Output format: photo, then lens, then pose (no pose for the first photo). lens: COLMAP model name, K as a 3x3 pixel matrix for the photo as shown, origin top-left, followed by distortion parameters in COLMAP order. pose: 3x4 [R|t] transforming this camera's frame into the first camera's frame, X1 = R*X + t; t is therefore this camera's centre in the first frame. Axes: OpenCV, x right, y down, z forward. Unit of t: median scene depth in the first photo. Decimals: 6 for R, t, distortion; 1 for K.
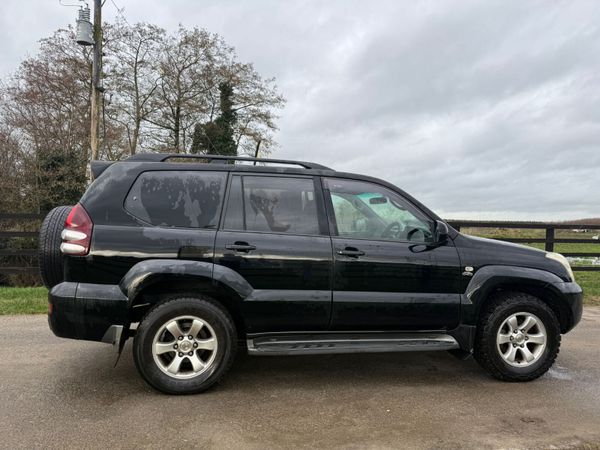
lens RADIAL K [[429.0, 0, 300.2], [0, 429.0, 222.9], [0, 0, 1]] dist [0.023641, -0.039769]
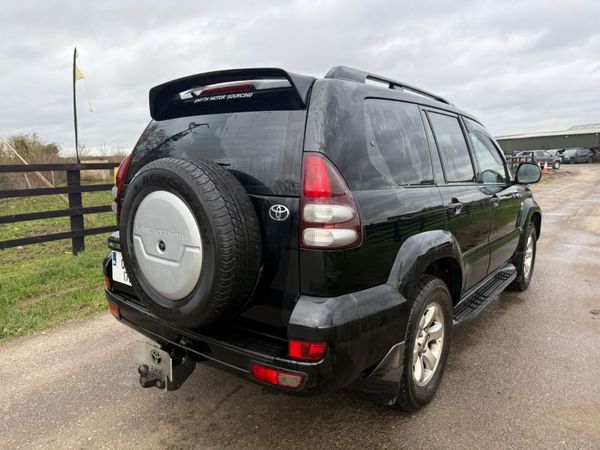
lens RADIAL K [[430.7, 0, 302.5], [0, 430.7, 232.9], [0, 0, 1]] dist [0.042543, -0.046121]
pose [[0.735645, -0.142523, 0.662204, -0.843880], [0.030201, 0.983543, 0.178132, -0.041716], [-0.676694, -0.111043, 0.727843, 0.573456]]
